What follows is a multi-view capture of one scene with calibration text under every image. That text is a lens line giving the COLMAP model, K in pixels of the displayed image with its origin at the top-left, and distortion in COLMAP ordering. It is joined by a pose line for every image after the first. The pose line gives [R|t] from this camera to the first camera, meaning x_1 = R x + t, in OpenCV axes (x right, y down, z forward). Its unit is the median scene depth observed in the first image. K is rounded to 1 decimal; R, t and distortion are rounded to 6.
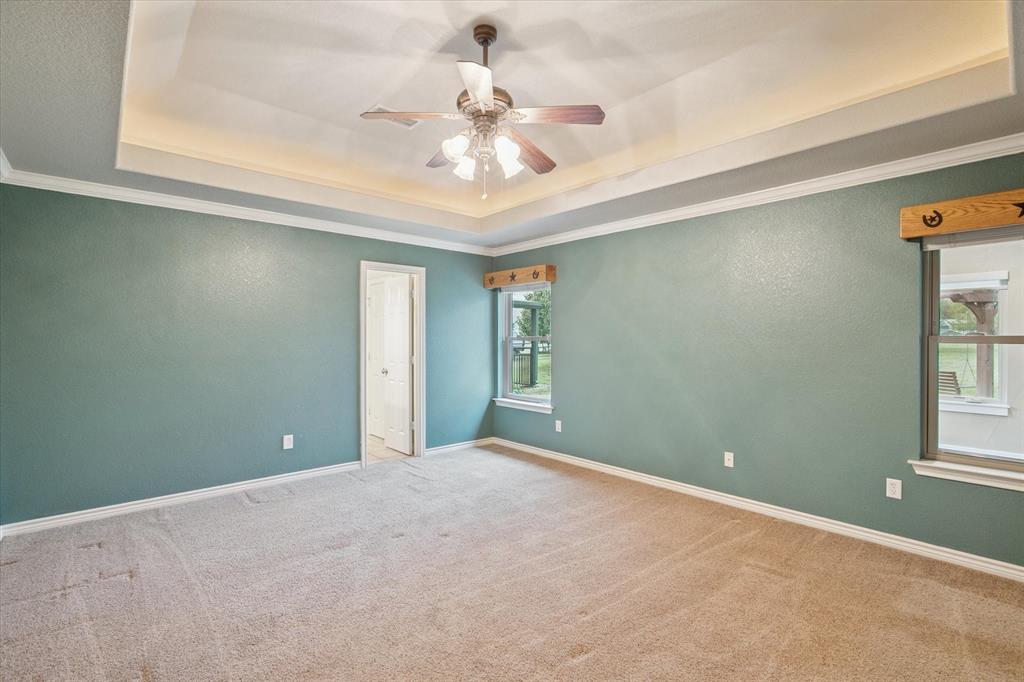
lens RADIAL K [[467.2, 0, 515.1], [0, 467.2, 335.1], [0, 0, 1]] dist [-0.001996, 0.000132]
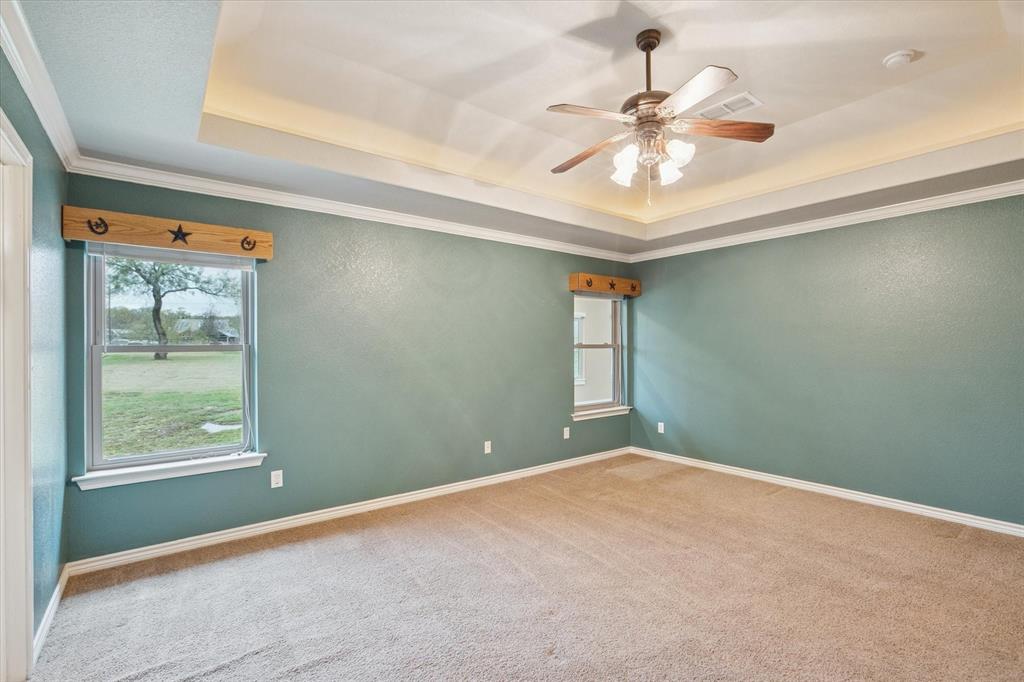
lens RADIAL K [[477.2, 0, 516.8], [0, 477.2, 347.7], [0, 0, 1]] dist [-0.003391, 0.000415]
pose [[0.070543, -0.006859, 0.997485, -0.766148], [-0.001072, 0.999975, 0.006952, 0.001295], [-0.997508, -0.001560, 0.070534, 0.844701]]
